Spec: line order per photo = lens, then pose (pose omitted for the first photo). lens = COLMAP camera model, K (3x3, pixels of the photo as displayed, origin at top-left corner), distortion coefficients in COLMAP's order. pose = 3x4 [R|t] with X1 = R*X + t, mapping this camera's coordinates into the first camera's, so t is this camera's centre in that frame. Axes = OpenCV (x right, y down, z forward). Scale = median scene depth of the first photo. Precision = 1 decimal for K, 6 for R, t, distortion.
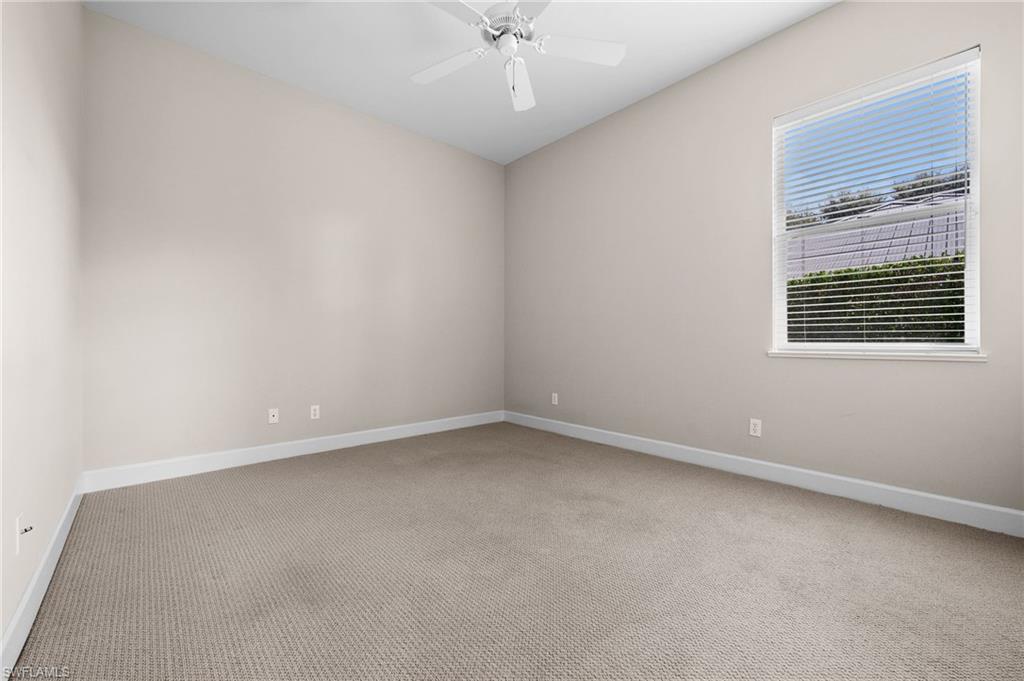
lens RADIAL K [[409.2, 0, 513.1], [0, 409.2, 333.2], [0, 0, 1]] dist [0.002382, -0.000025]
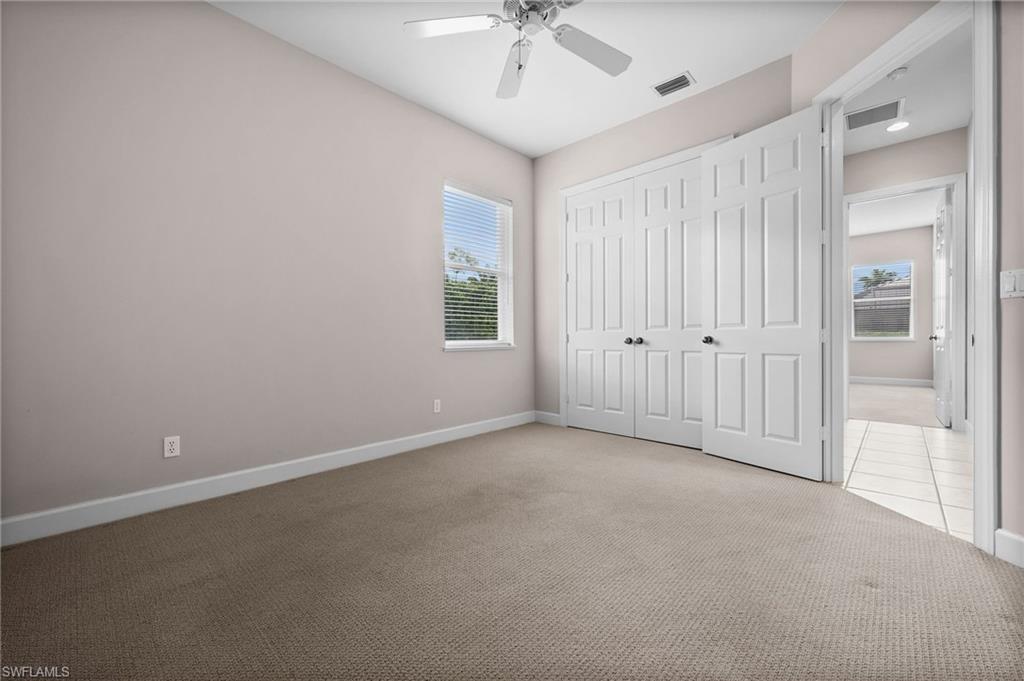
lens RADIAL K [[409.2, 0, 509.7], [0, 409.2, 340.0], [0, 0, 1]] dist [0.002382, -0.000025]
pose [[-0.069578, 0.003175, 0.997571, -0.754533], [-0.004098, 0.999986, -0.003469, 0.026317], [-0.997568, -0.004329, -0.069564, 0.910485]]
